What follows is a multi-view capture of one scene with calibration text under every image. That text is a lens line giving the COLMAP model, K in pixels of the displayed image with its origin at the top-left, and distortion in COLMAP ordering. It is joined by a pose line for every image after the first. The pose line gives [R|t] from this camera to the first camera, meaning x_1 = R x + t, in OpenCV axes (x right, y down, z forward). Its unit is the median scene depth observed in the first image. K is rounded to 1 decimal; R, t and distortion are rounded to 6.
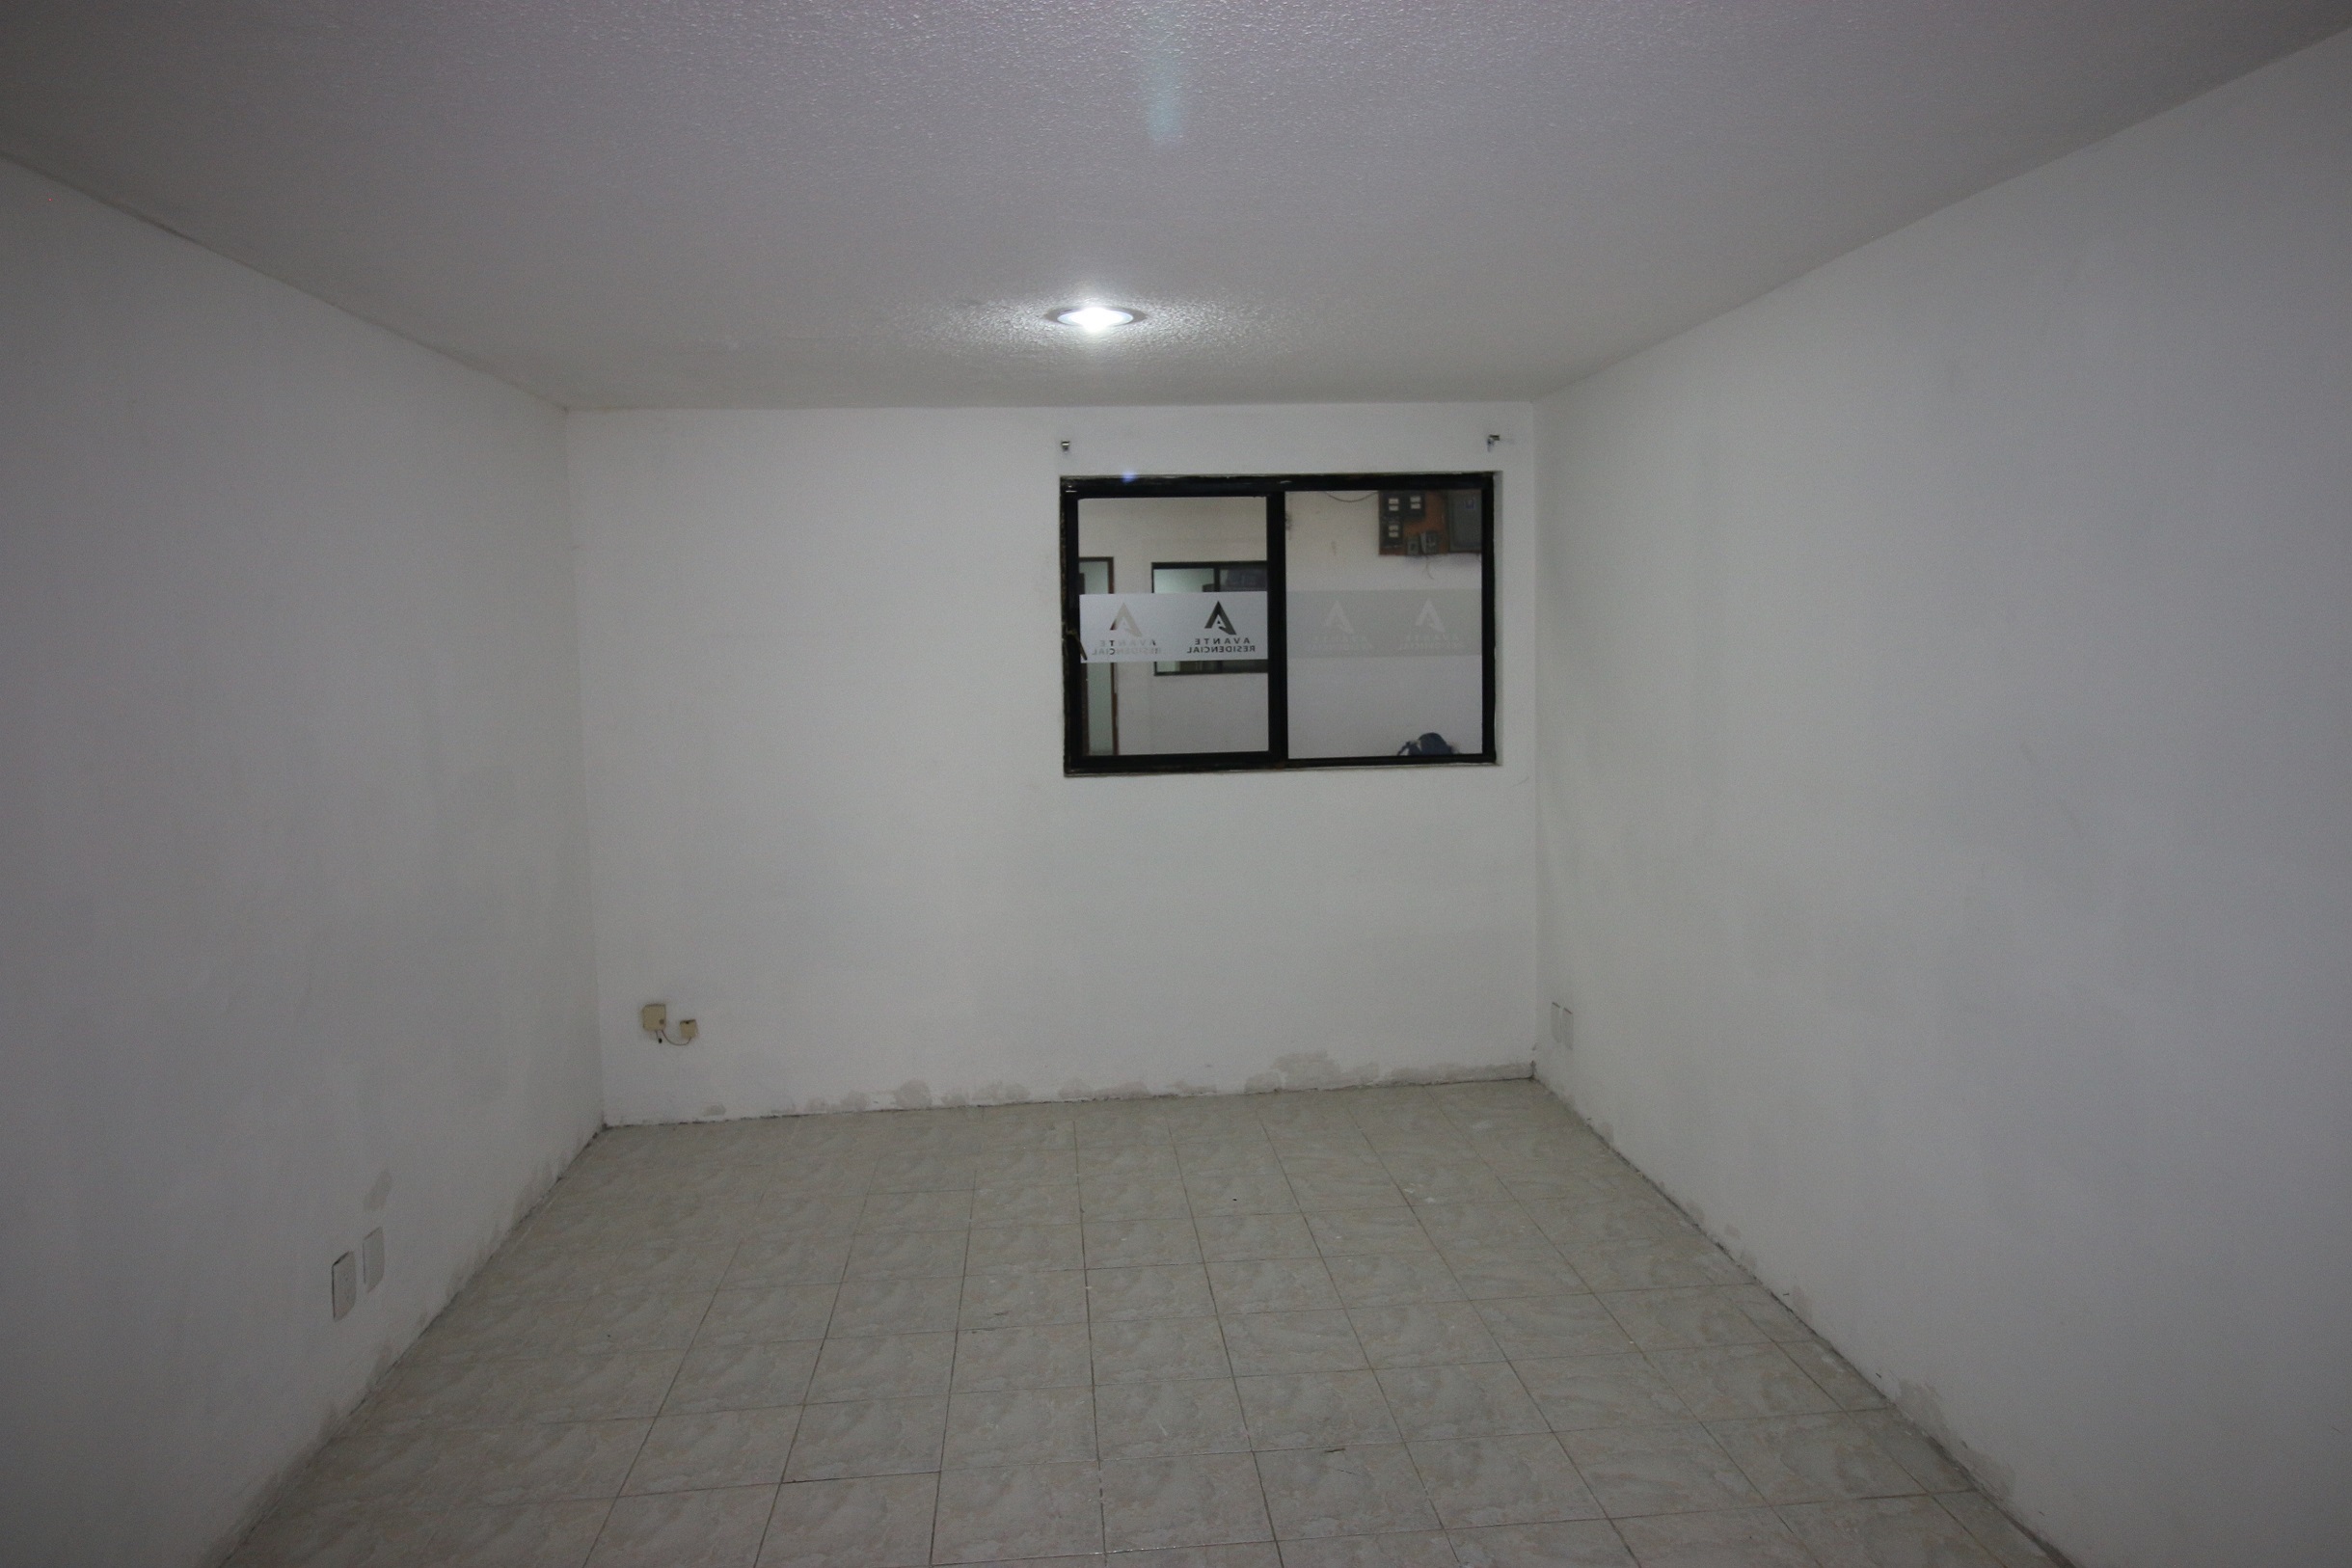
lens RADIAL K [[1542.1, 0, 1144.2], [0, 1542.1, 784.2], [0, 0, 1]] dist [0.002951, -0.006956]
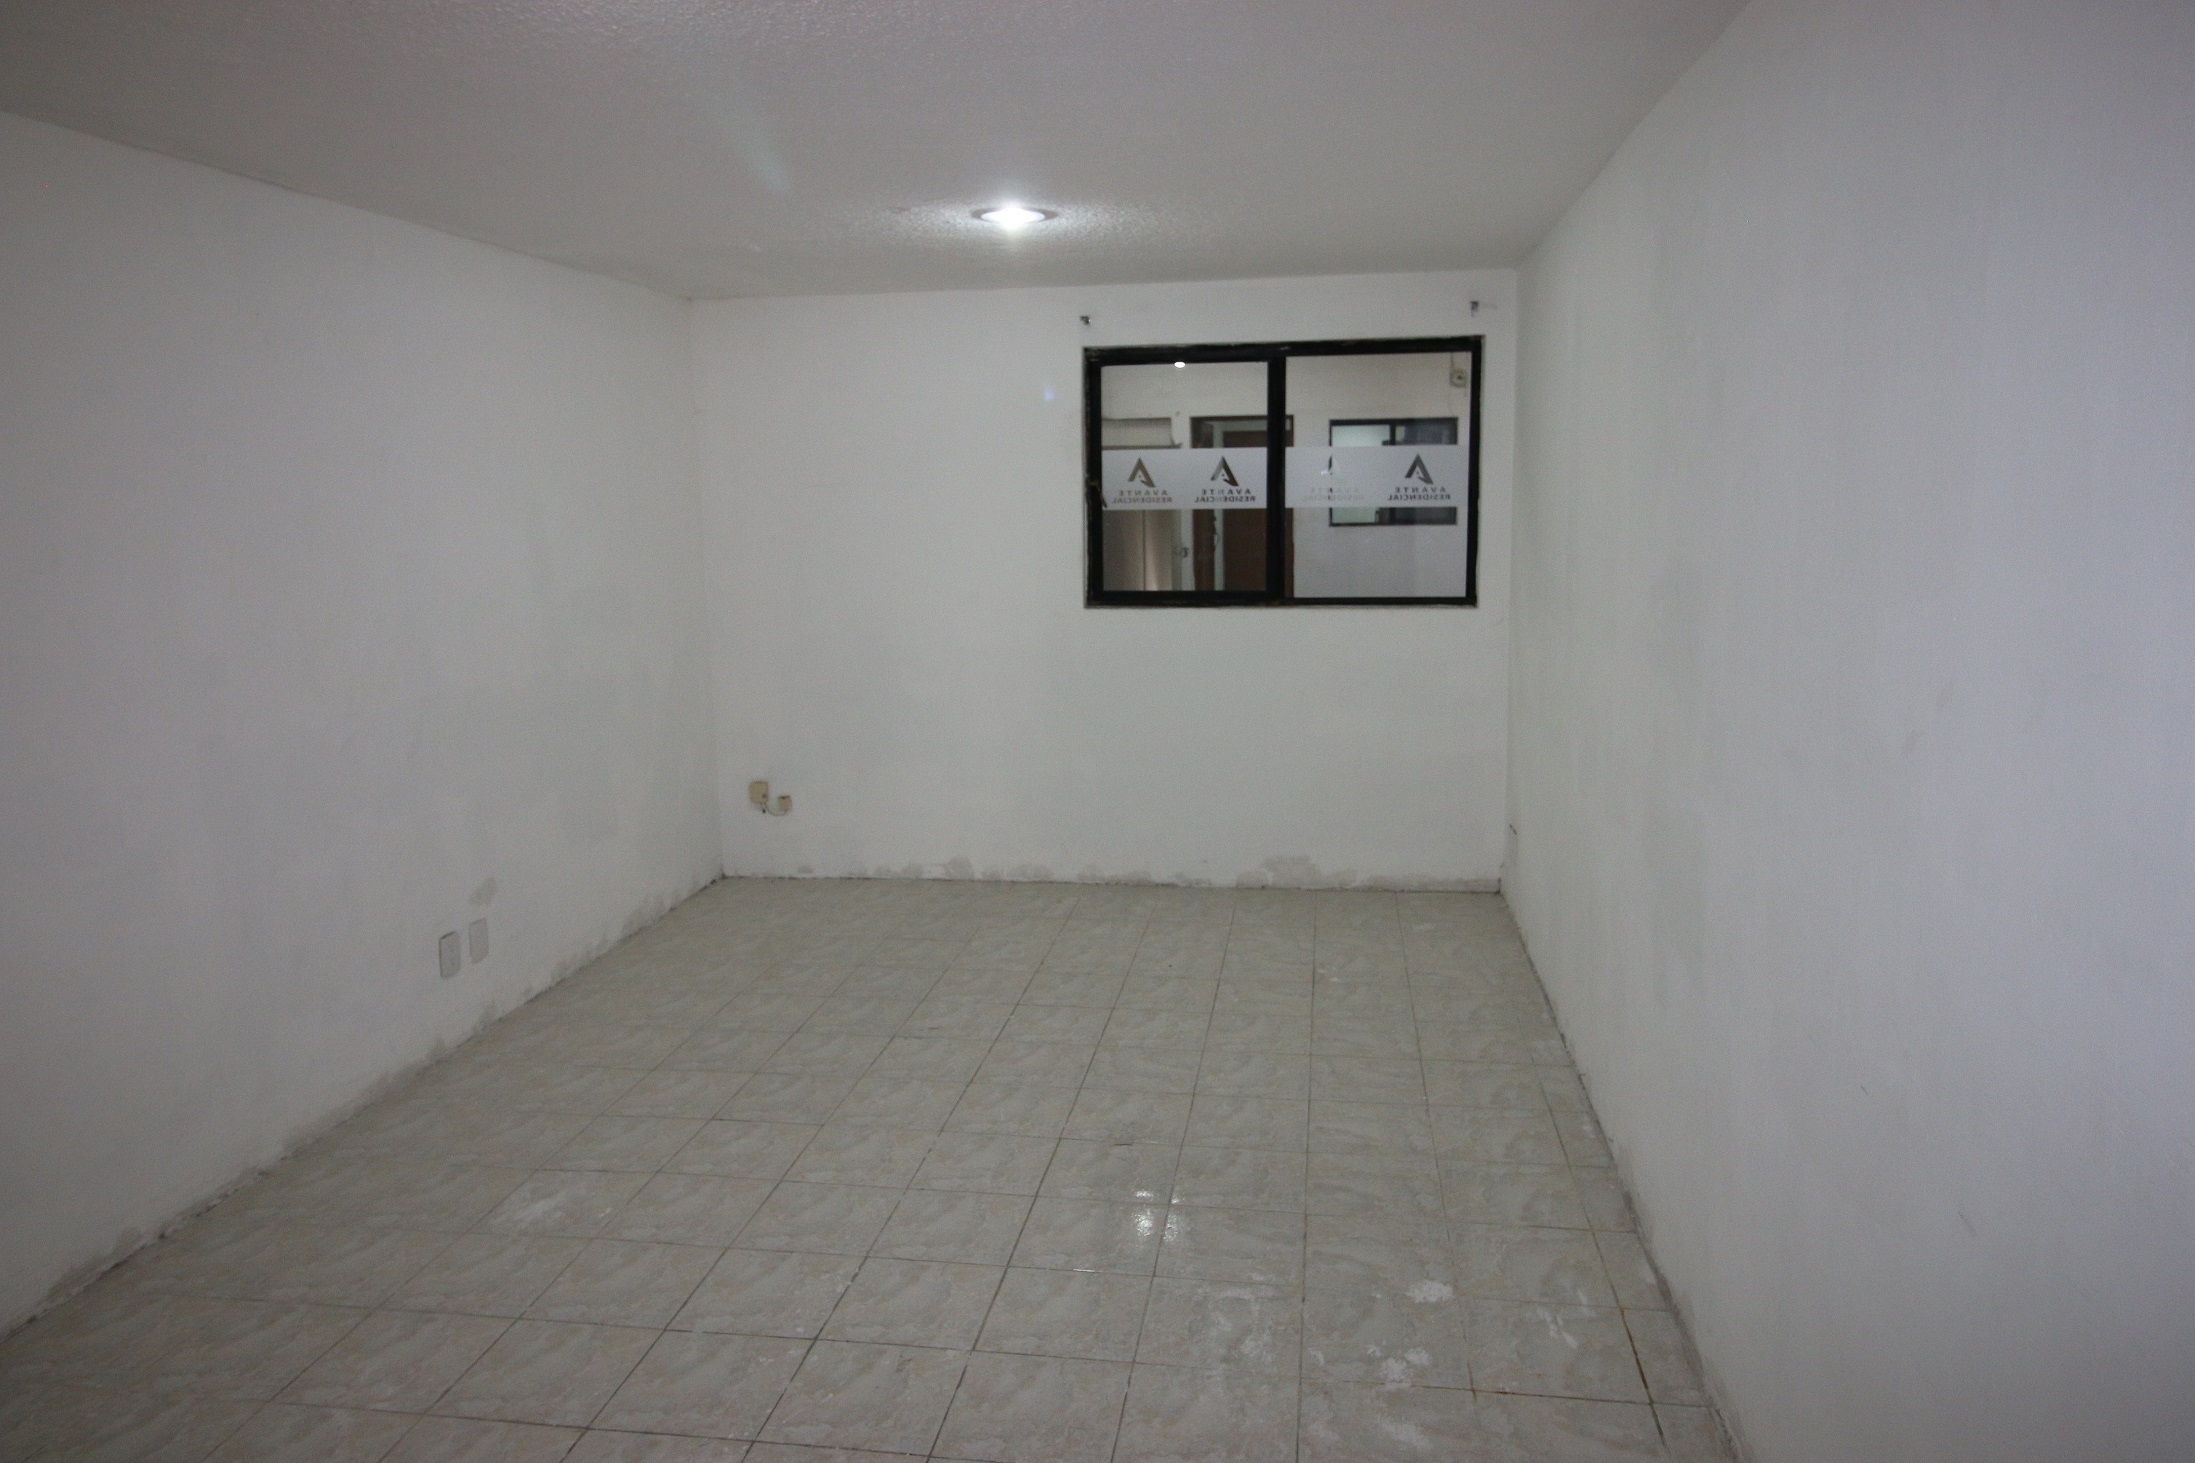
lens RADIAL K [[1439.2, 0, 1067.8], [0, 1439.2, 731.7], [0, 0, 1]] dist [0.002951, -0.006956]
pose [[0.970887, 0.045990, -0.235081, 0.197195], [-0.029146, 0.996785, 0.074635, 0.007848], [0.237758, -0.065610, 0.969106, -0.068334]]
